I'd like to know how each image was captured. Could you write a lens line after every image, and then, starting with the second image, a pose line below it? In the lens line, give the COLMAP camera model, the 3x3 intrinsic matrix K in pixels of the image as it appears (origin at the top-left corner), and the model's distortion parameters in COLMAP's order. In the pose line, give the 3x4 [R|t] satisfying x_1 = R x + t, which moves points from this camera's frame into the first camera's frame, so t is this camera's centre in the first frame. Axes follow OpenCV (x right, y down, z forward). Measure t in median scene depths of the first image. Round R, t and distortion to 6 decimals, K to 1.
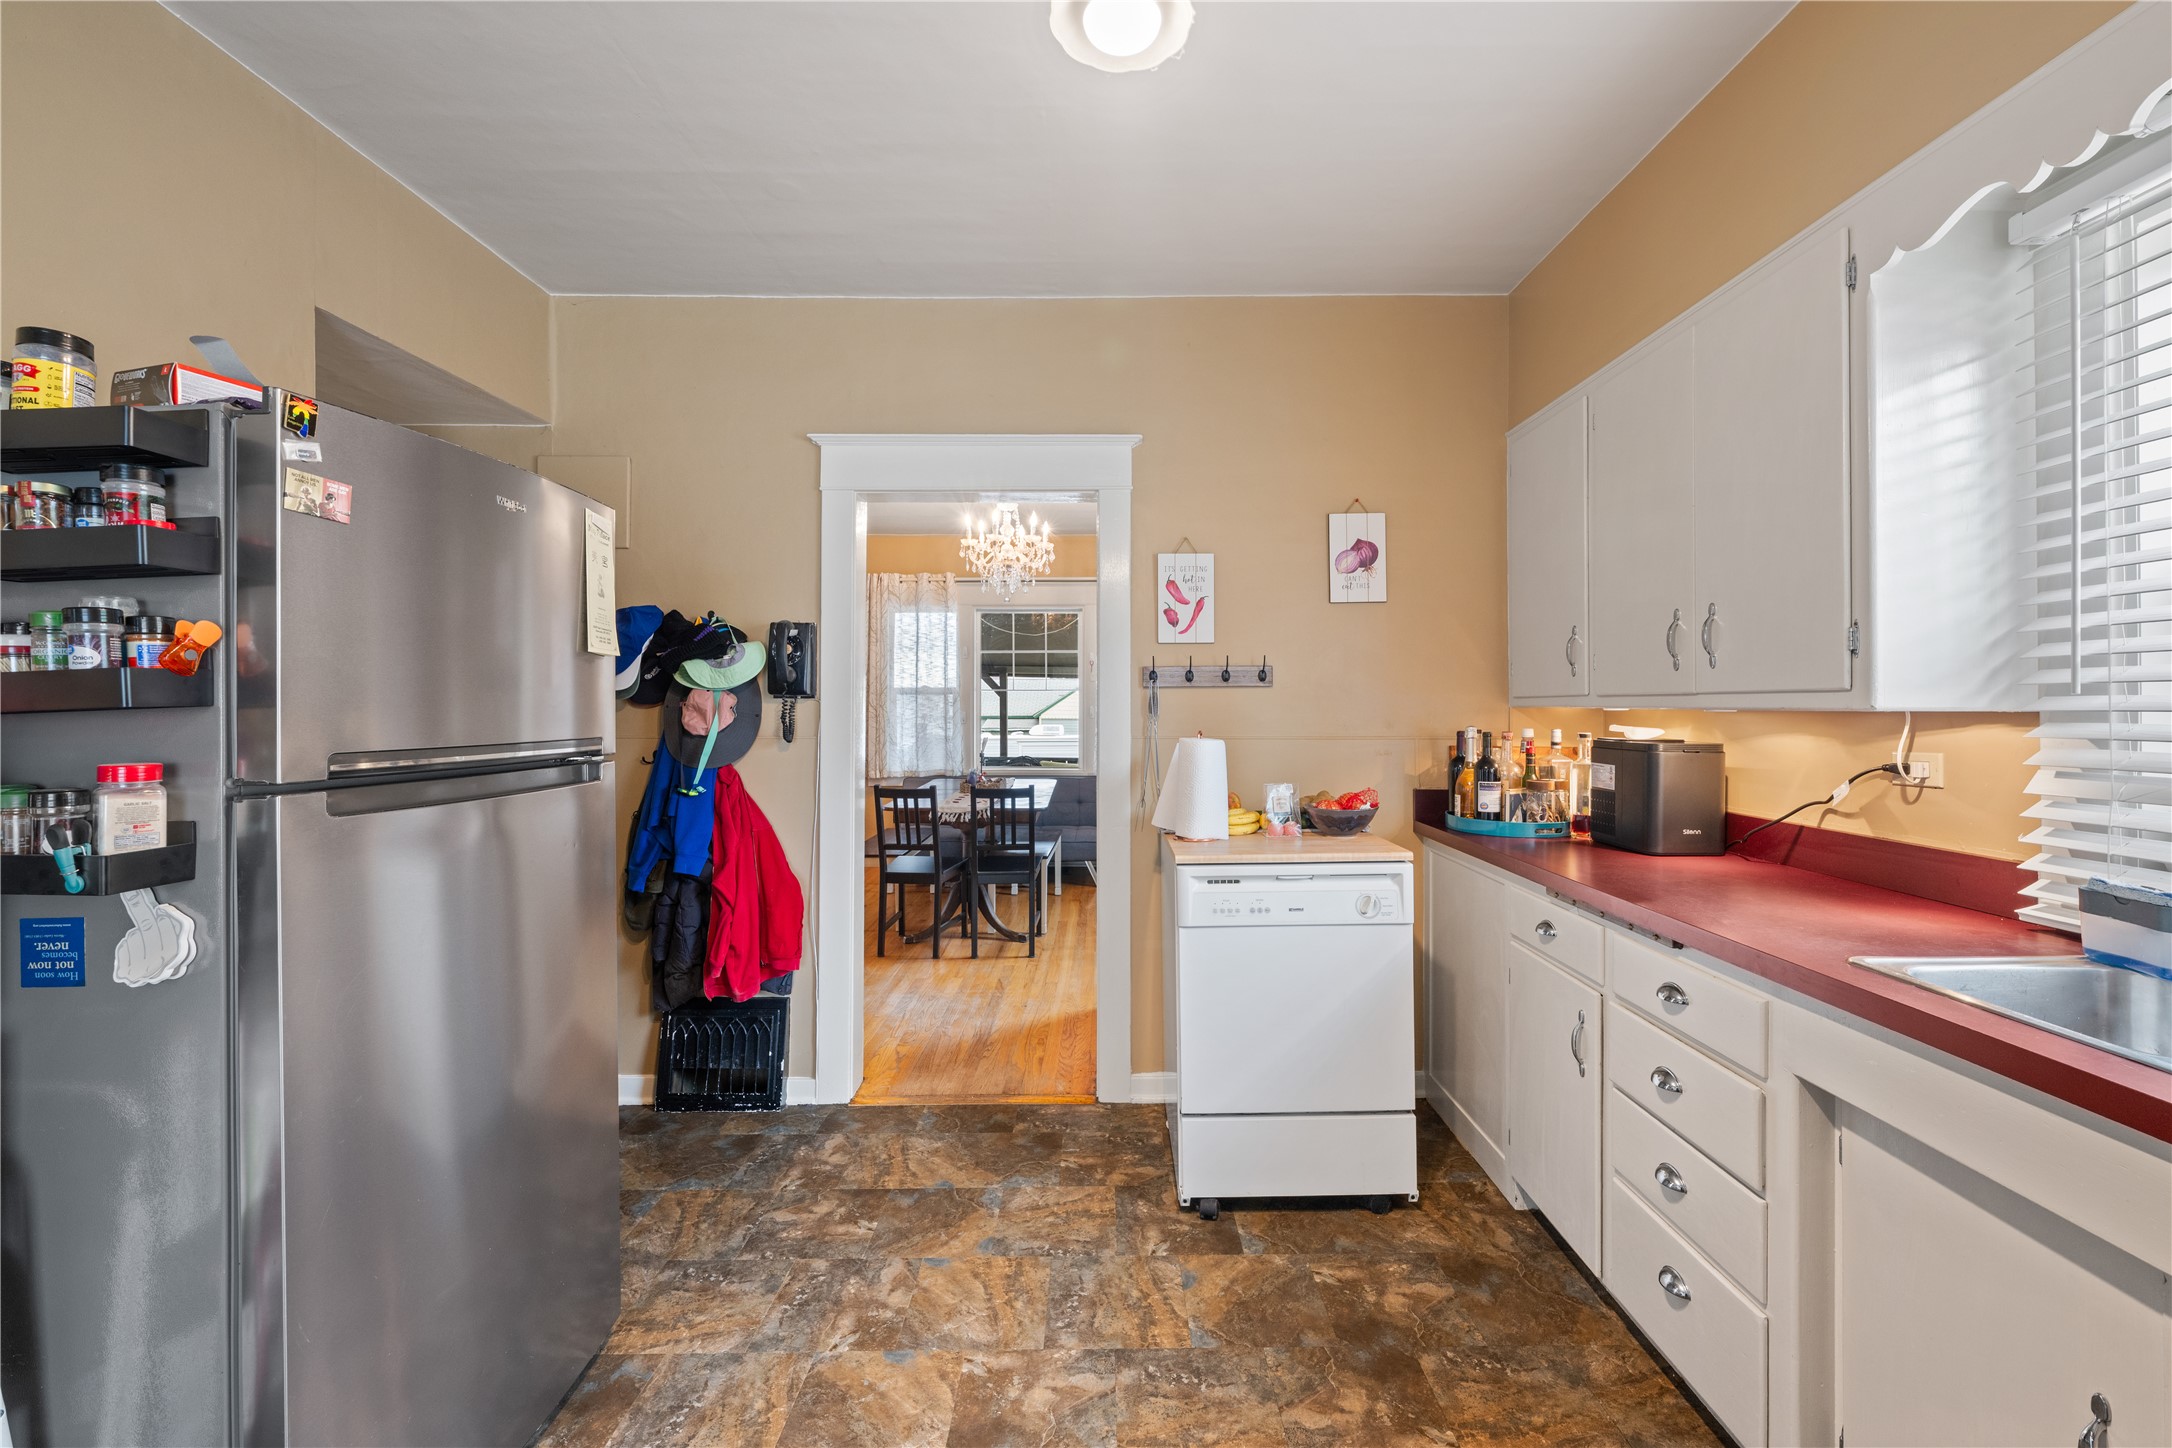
lens RADIAL K [[875.7, 0, 1086.0], [0, 875.7, 724.0], [0, 0, 1]] dist [-0.001373, -0.000096]
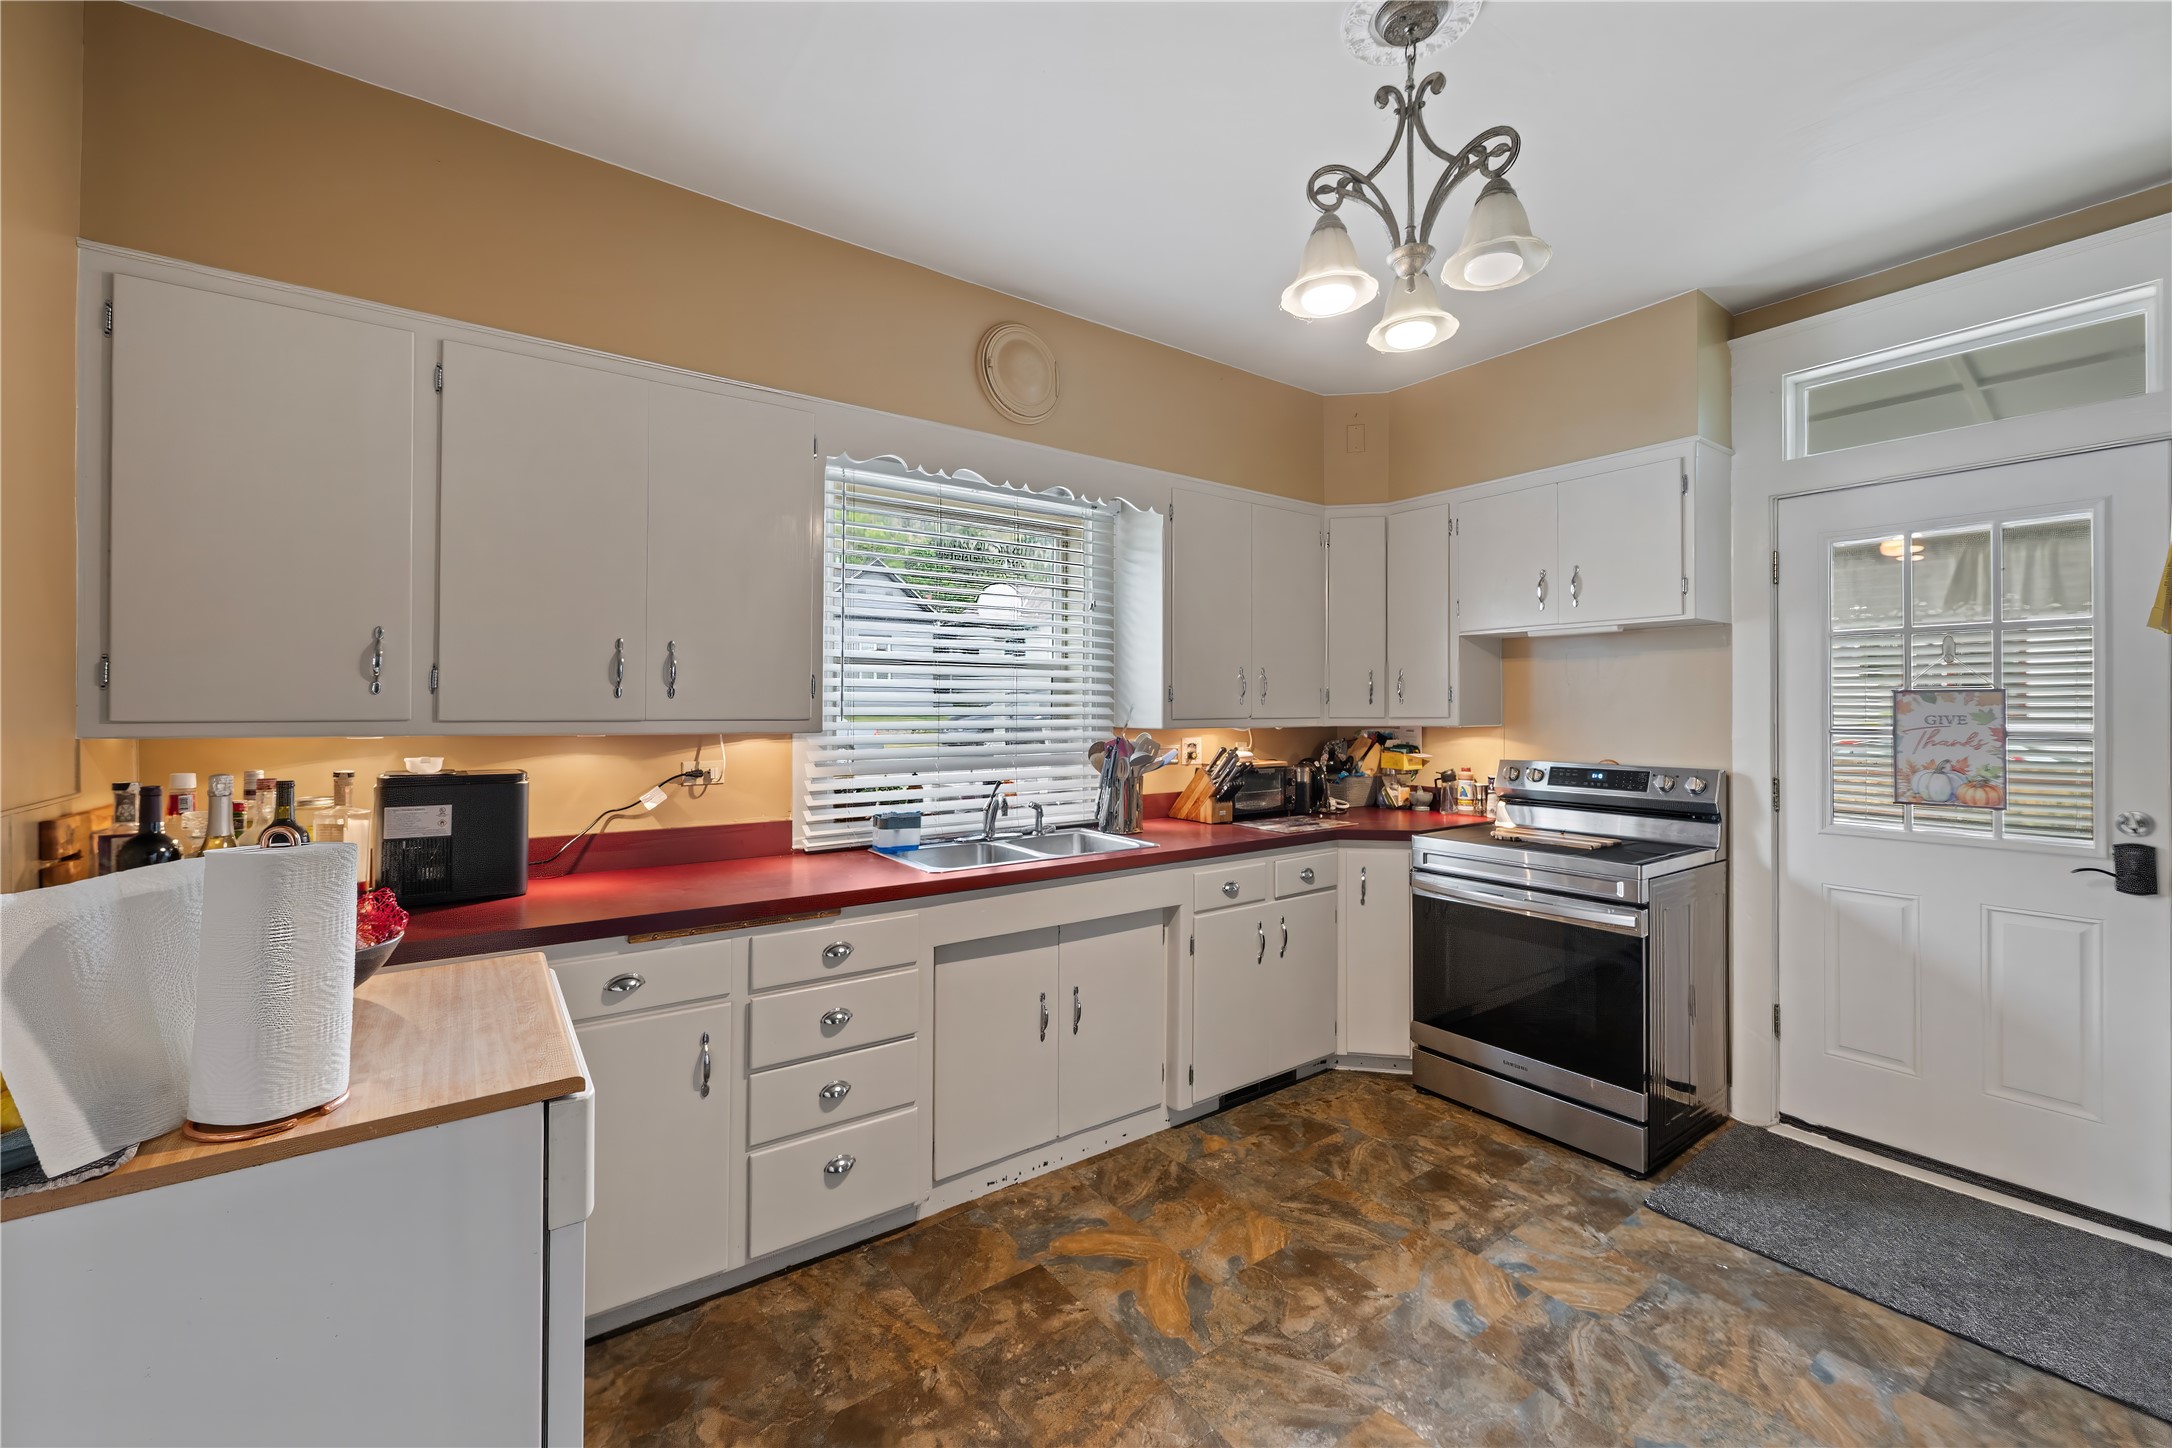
lens RADIAL K [[879.8, 0, 1094.2], [0, 879.8, 702.2], [0, 0, 1]] dist [0.000423, 0.000035]
pose [[-0.608201, 0.006658, 0.793755, -0.495223], [0.015040, 0.999882, 0.003137, -0.050477], [-0.793640, 0.013846, -0.608230, 1.170506]]
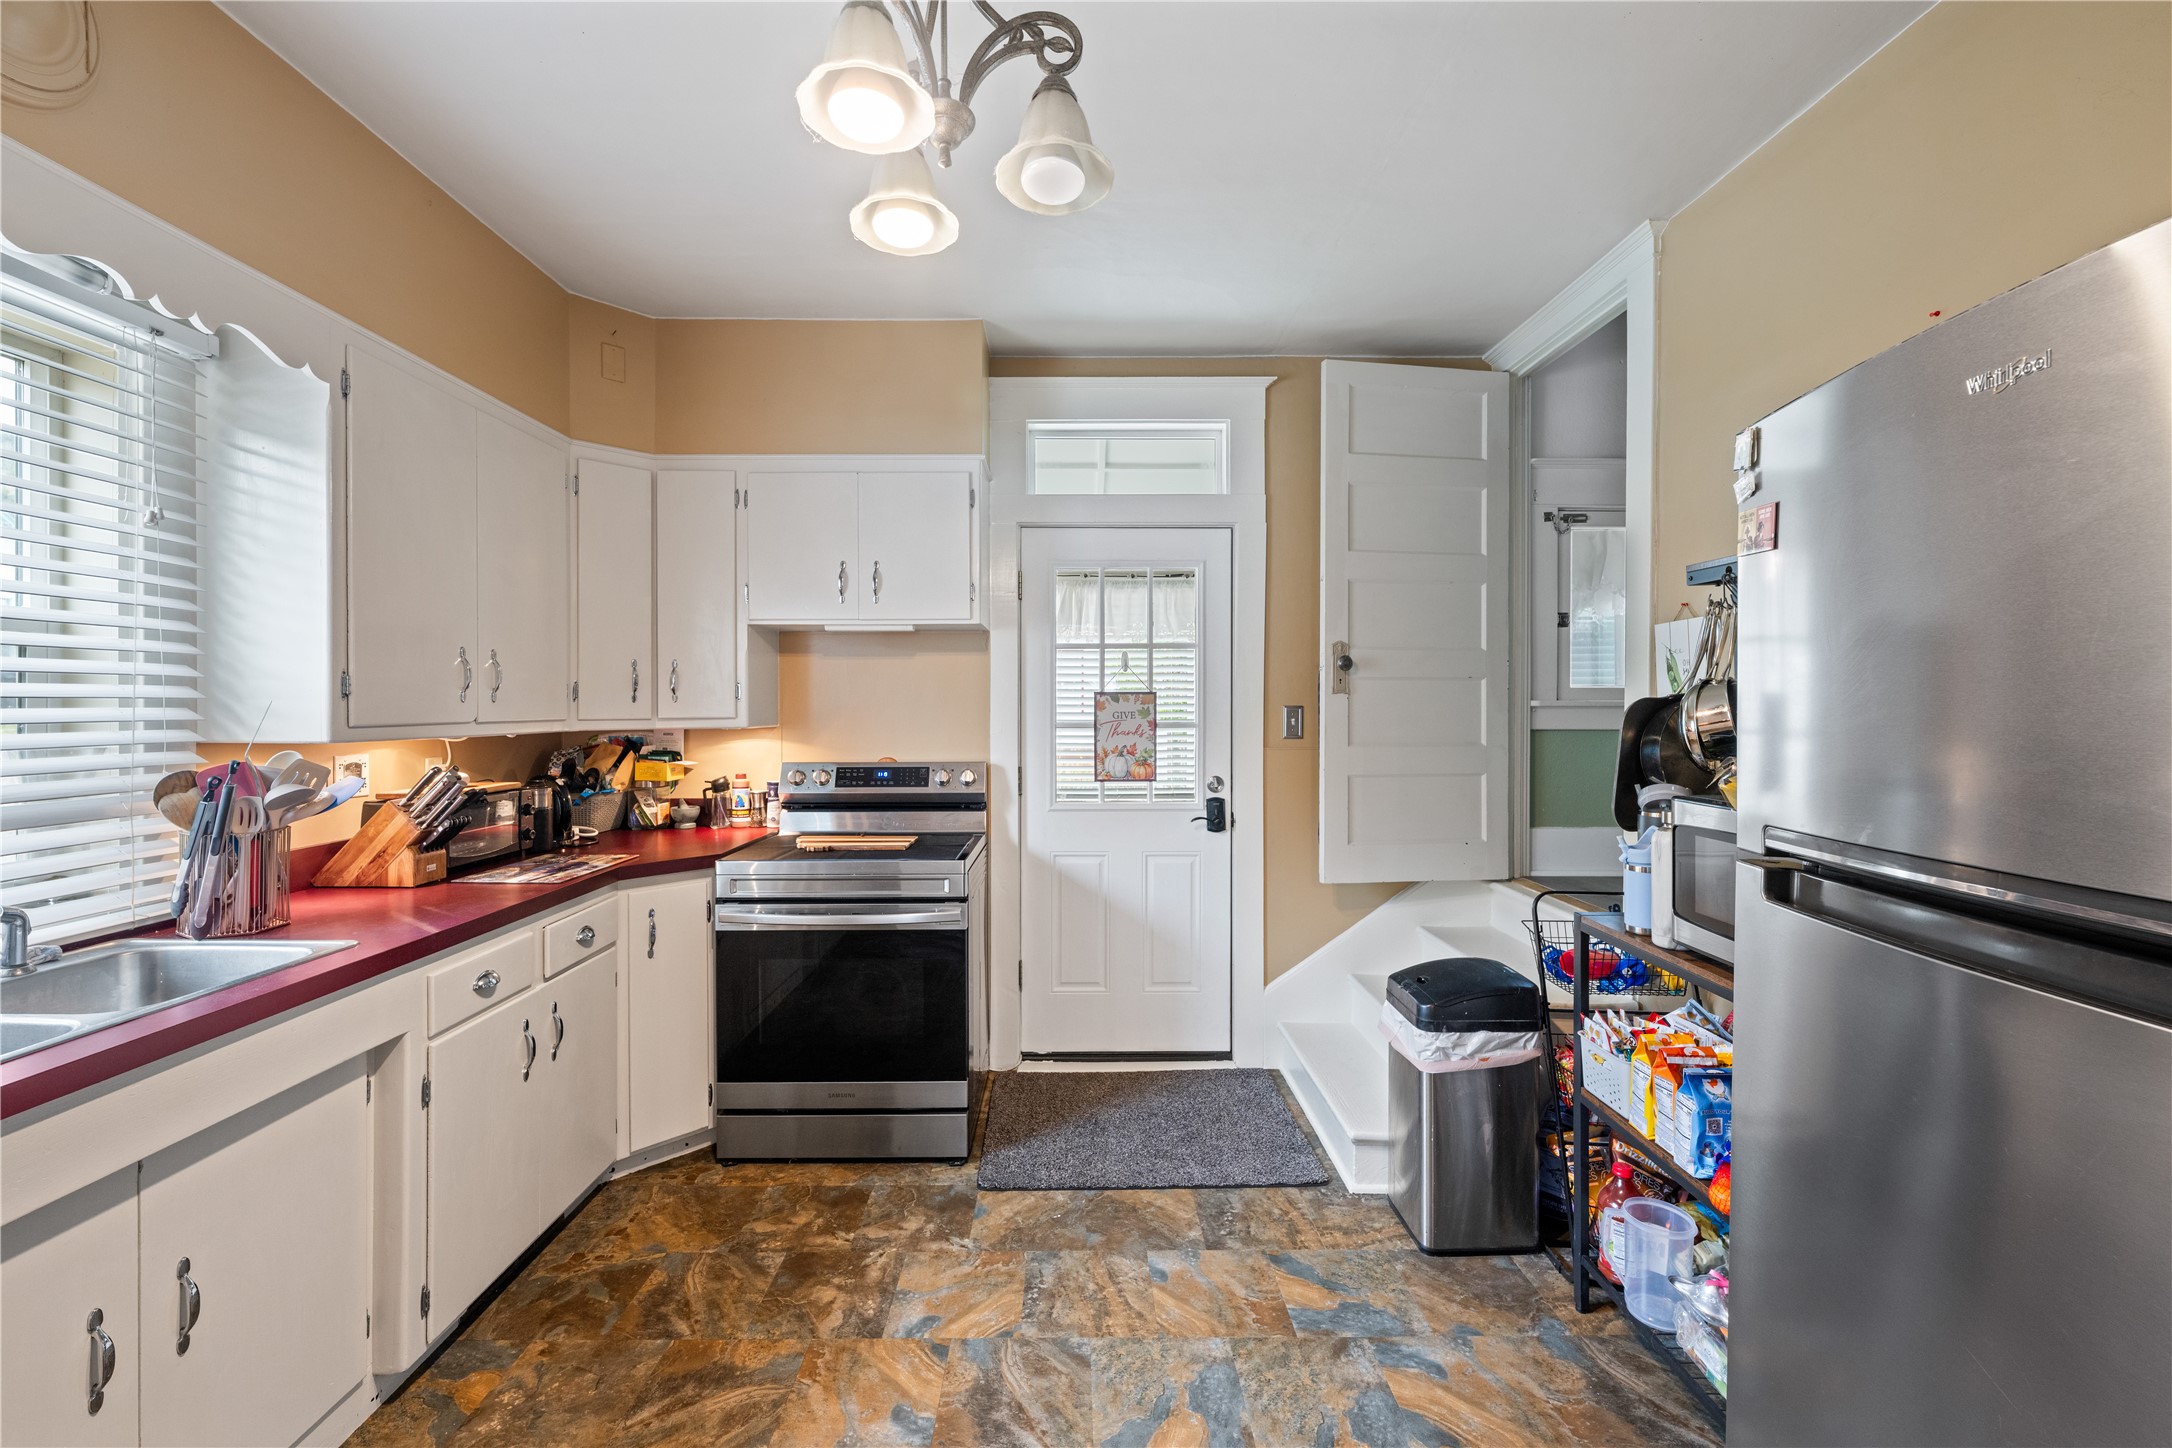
lens RADIAL K [[869.1, 0, 1078.3], [0, 869.1, 708.6], [0, 0, 1]] dist [-0.001396, -0.000304]
pose [[-0.999653, 0.003090, -0.026172, -0.104315], [0.002528, 0.999766, 0.021492, -0.050593], [0.026232, 0.021418, -0.999426, 1.064995]]
